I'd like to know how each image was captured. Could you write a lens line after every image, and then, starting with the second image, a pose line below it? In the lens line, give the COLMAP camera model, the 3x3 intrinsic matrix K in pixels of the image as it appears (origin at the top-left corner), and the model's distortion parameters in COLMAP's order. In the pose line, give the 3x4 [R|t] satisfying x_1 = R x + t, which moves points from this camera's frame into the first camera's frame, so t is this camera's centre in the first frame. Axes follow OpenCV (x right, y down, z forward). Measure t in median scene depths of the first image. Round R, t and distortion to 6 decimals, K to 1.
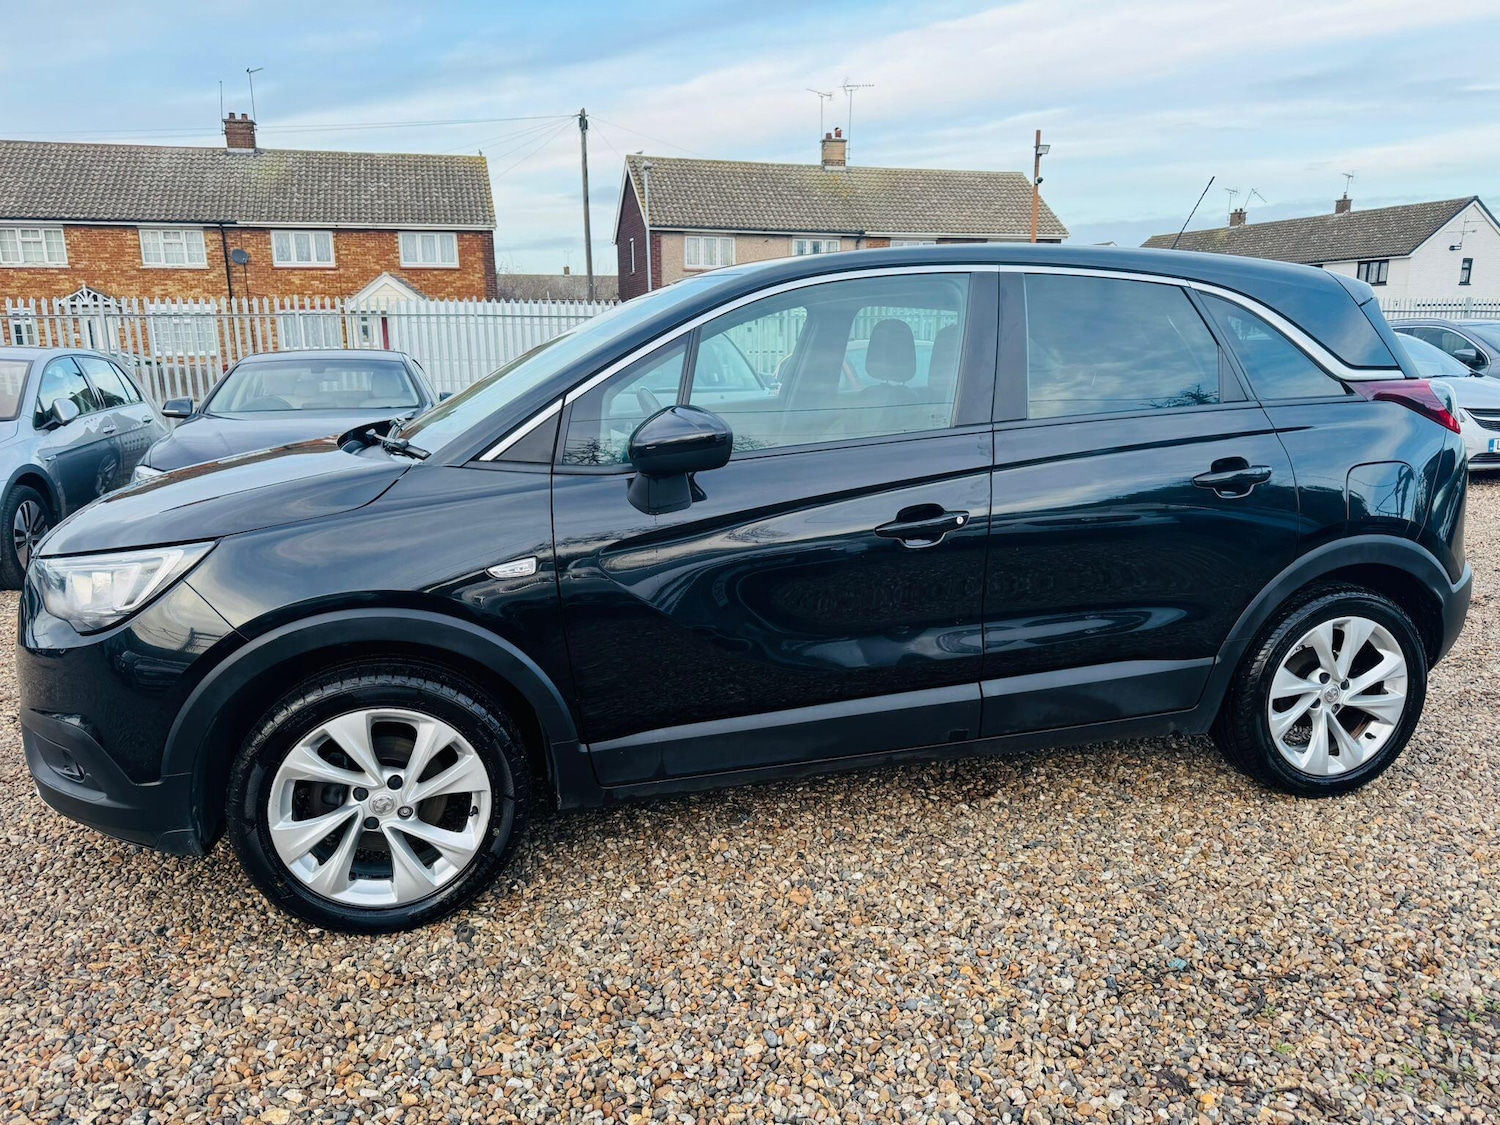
lens RADIAL K [[1043.9, 0, 755.8], [0, 1043.9, 589.6], [0, 0, 1]] dist [0.008314, -0.006683]
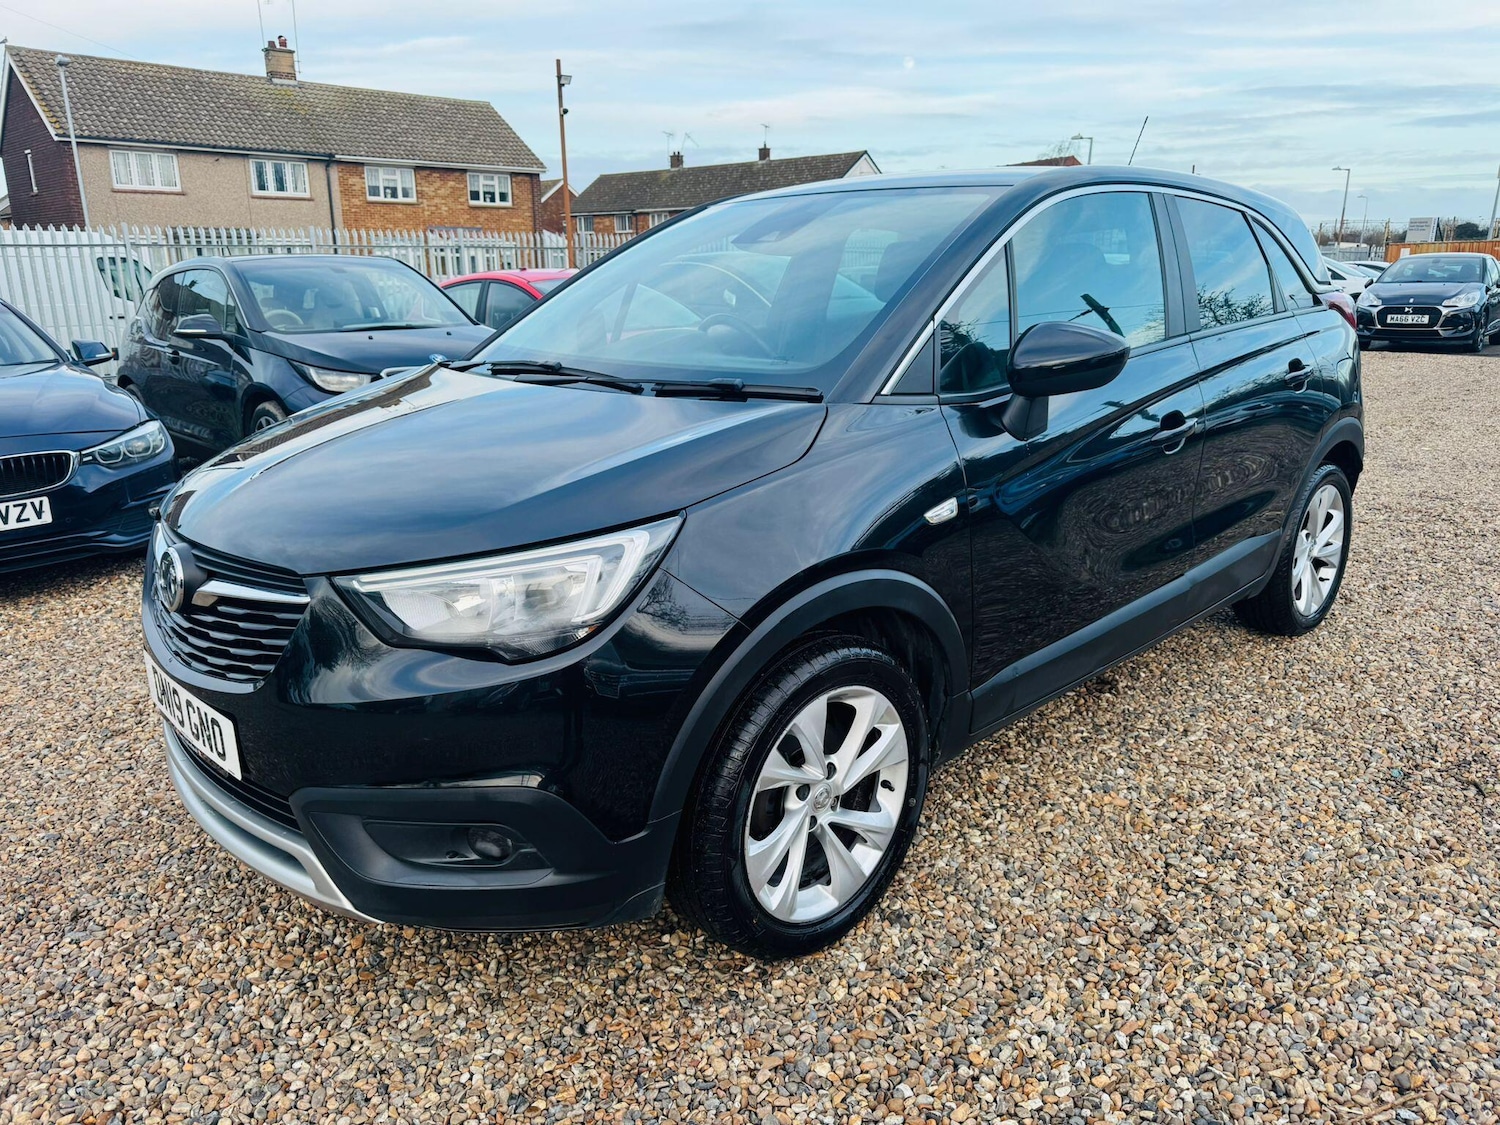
lens RADIAL K [[1048.4, 0, 747.7], [0, 1048.4, 563.9], [0, 0, 1]] dist [0.004947, -0.008772]
pose [[0.877142, -0.130784, 0.462080, -0.053299], [0.114798, 0.991409, 0.062687, -0.003299], [-0.466309, -0.001939, 0.884620, 0.017899]]
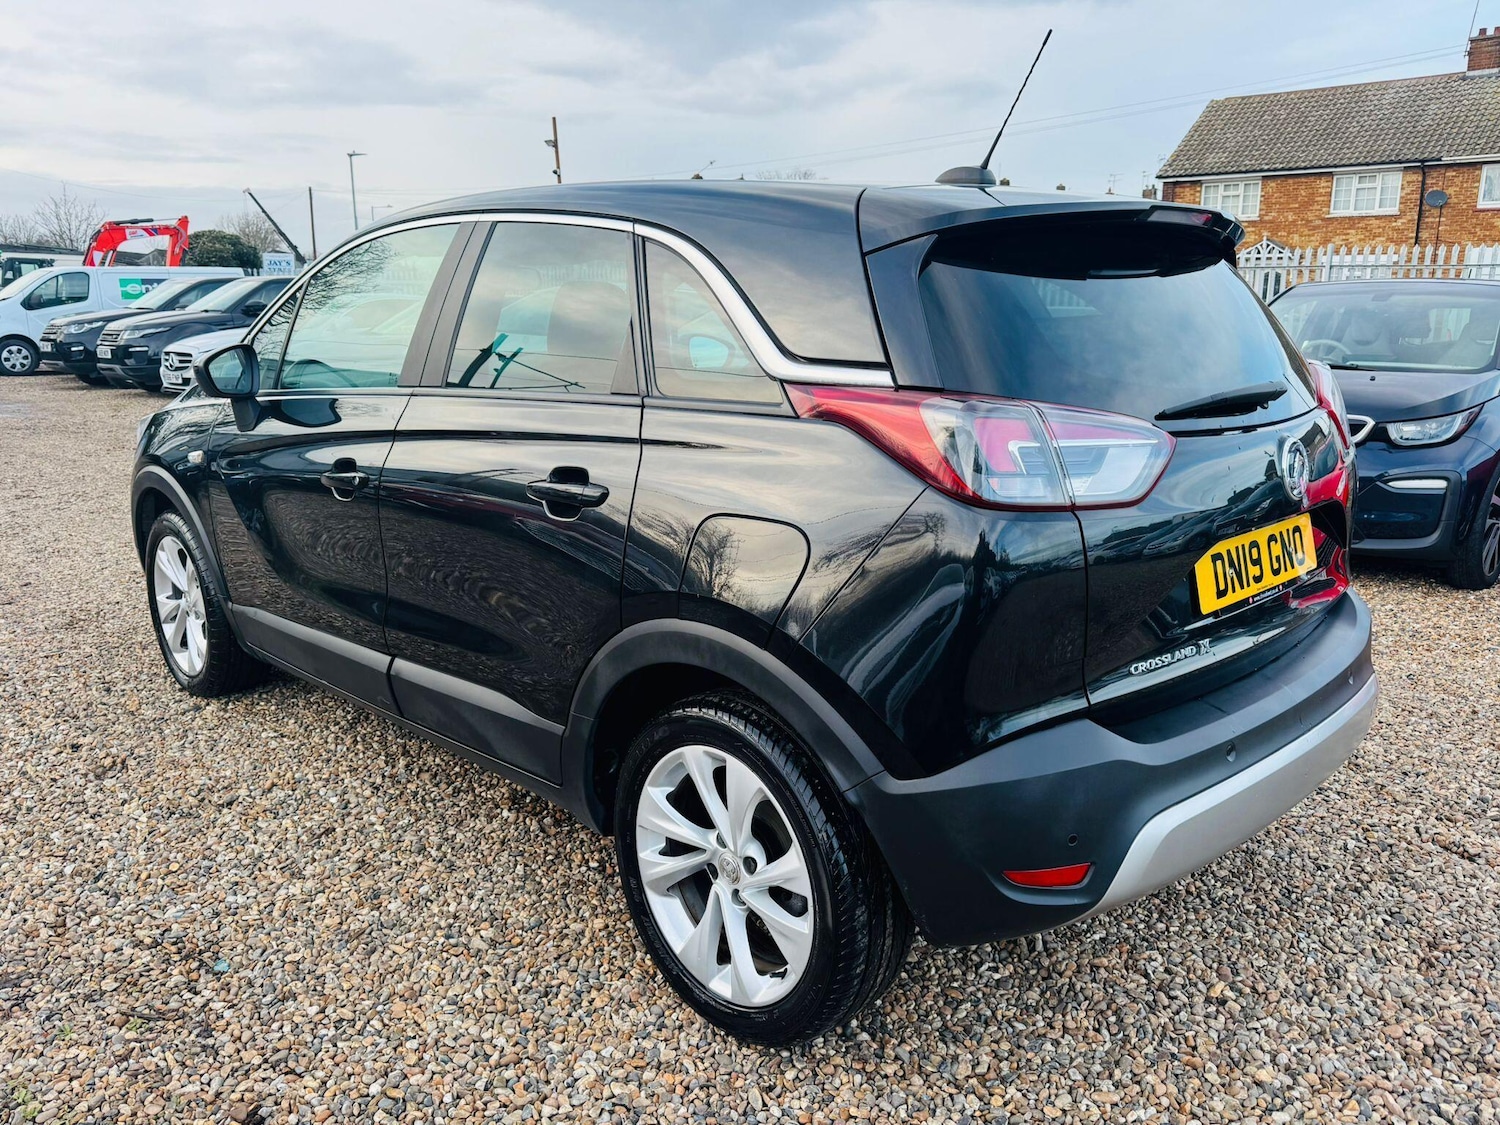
lens RADIAL K [[1167.5, 0, 745.9], [0, 1167.5, 560.1], [0, 0, 1]] dist [0.024987, -0.030797]
pose [[0.498239, 0.205152, -0.842419, 0.098123], [-0.214727, 0.970533, 0.109354, -0.014238], [0.840030, 0.126406, 0.527609, 0.053912]]
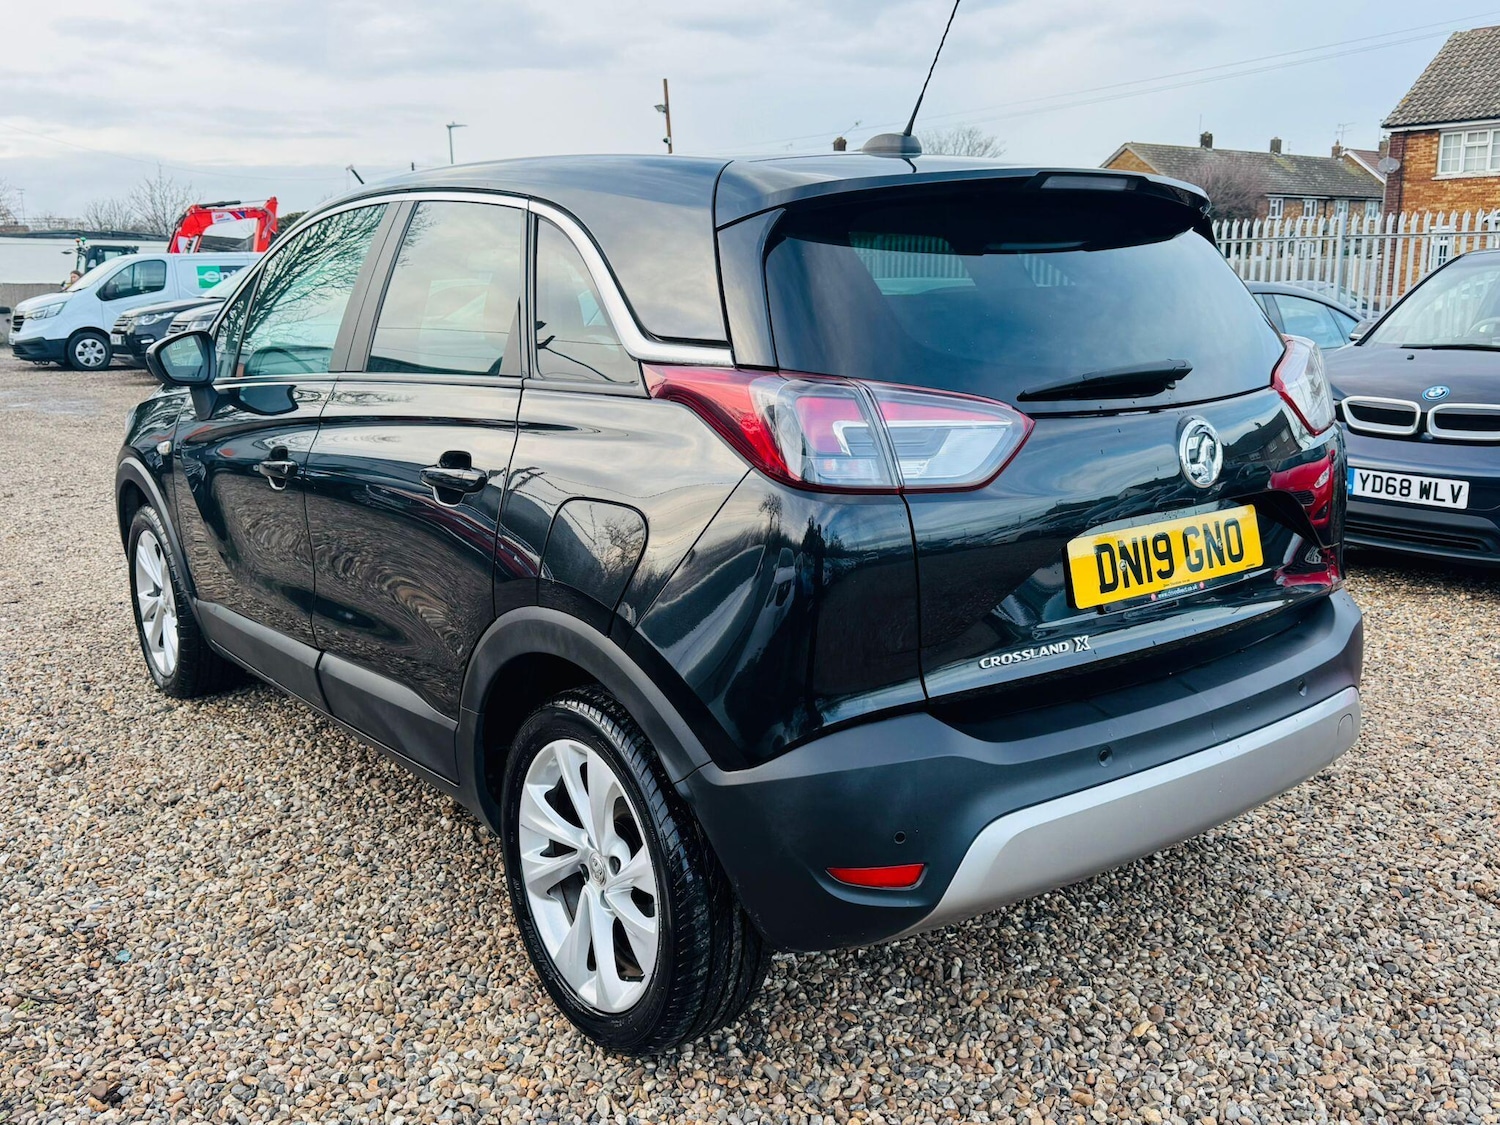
lens RADIAL K [[1343.7, 0, 738.1], [0, 1343.7, 560.8], [0, 0, 1]] dist [0.040173, -0.057602]
pose [[0.391965, 0.198215, -0.898373, 0.110238], [-0.213167, 0.969506, 0.120903, -0.016446], [0.894943, 0.144113, 0.422265, 0.063274]]
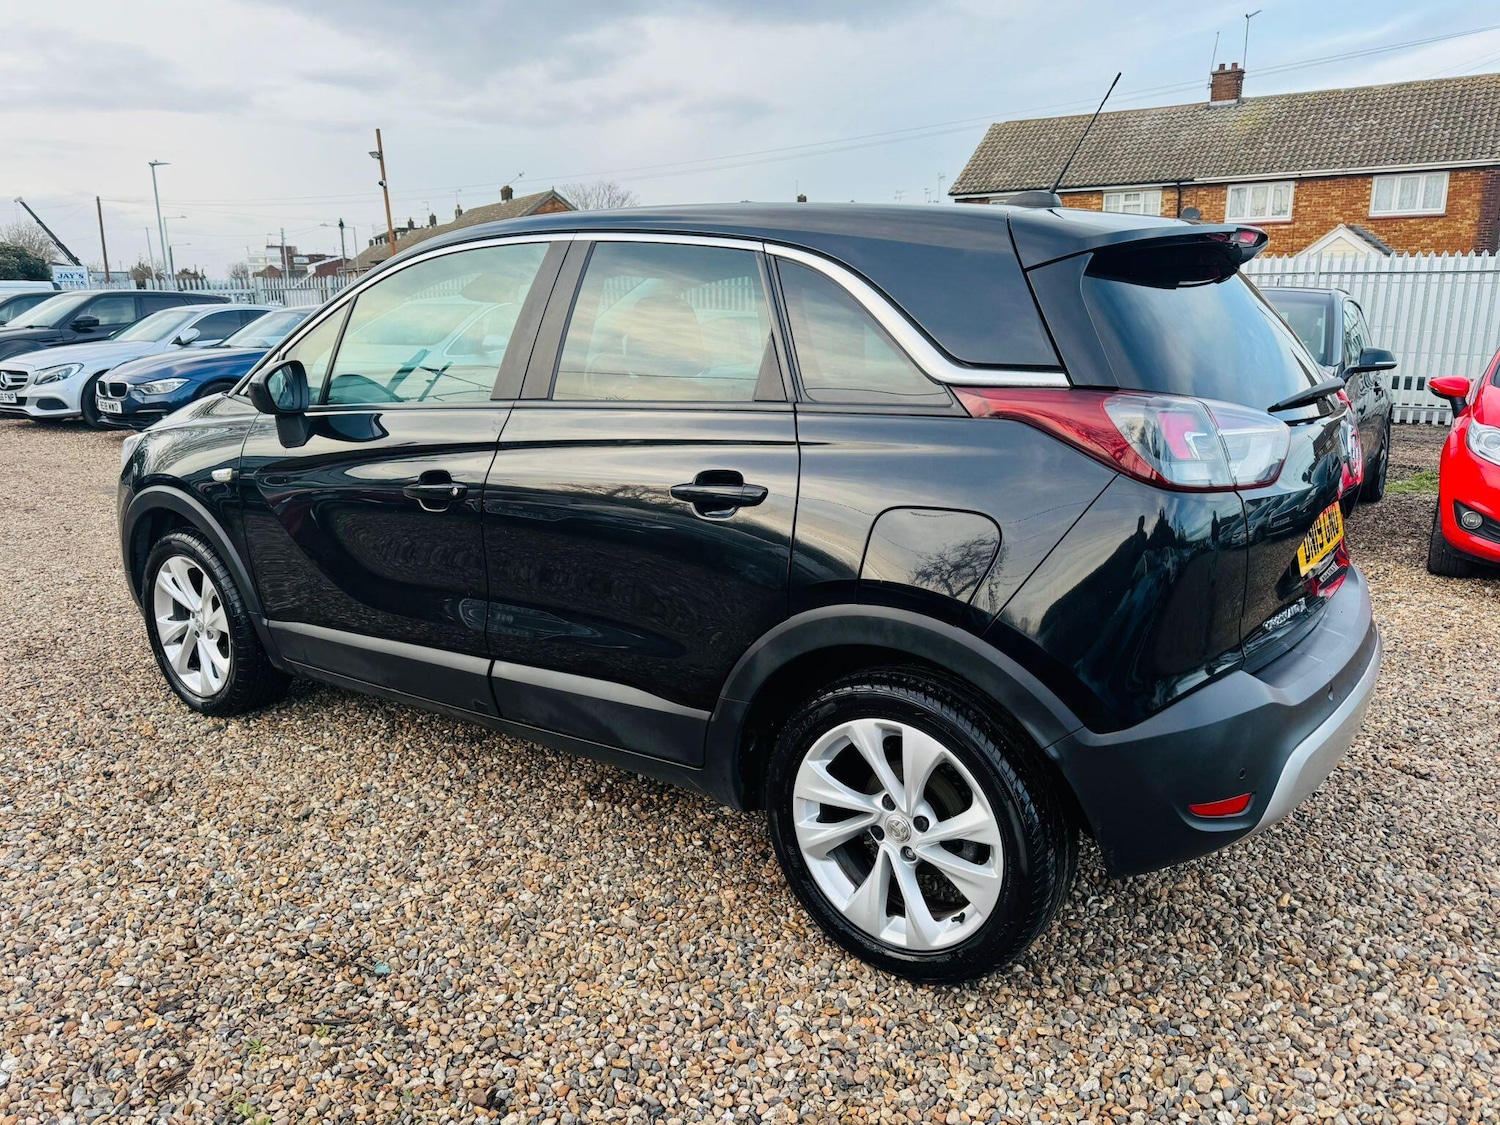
lens RADIAL K [[1120.5, 0, 744.8], [0, 1120.5, 566.3], [0, 0, 1]] dist [0.039687, -0.049185]
pose [[0.634052, 0.184367, -0.750991, 0.089596], [-0.186424, 0.978962, 0.082939, -0.010153], [0.750483, 0.087415, 0.655083, 0.036512]]
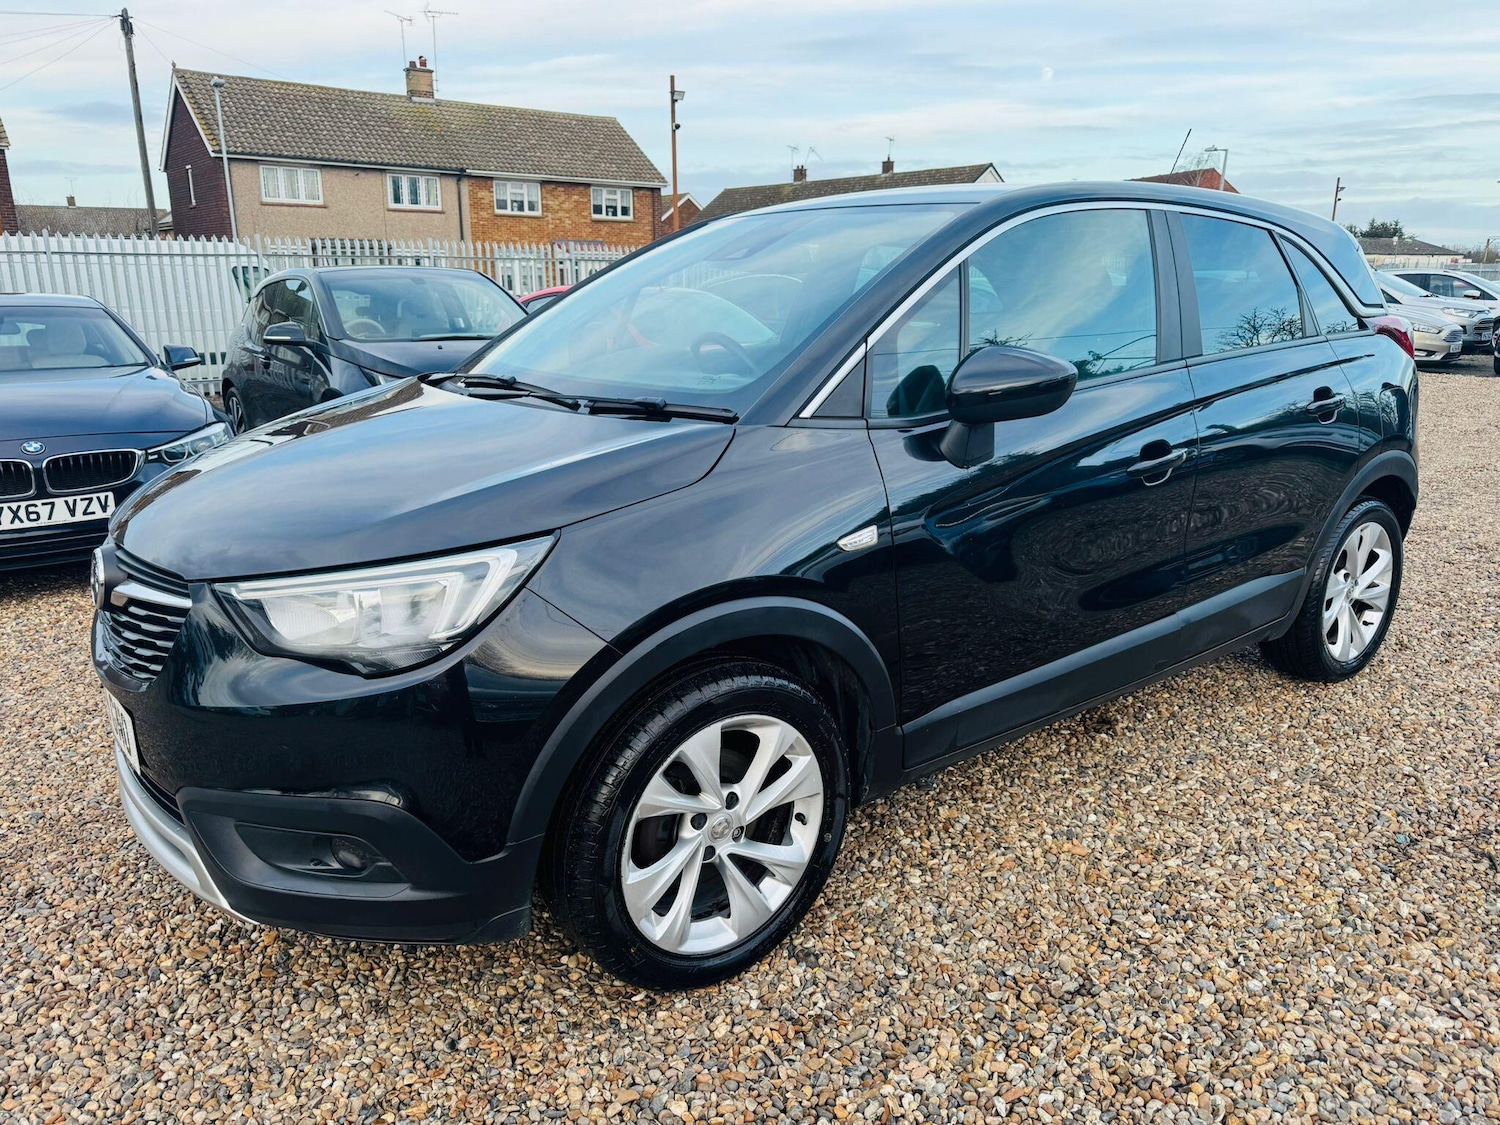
lens RADIAL K [[1048.4, 0, 747.7], [0, 1048.4, 563.9], [0, 0, 1]] dist [0.004947, -0.008772]
pose [[0.926329, -0.090933, 0.365575, -0.042514], [0.081657, 0.995825, 0.040792, -0.002749], [-0.367759, -0.007935, 0.929887, 0.014077]]
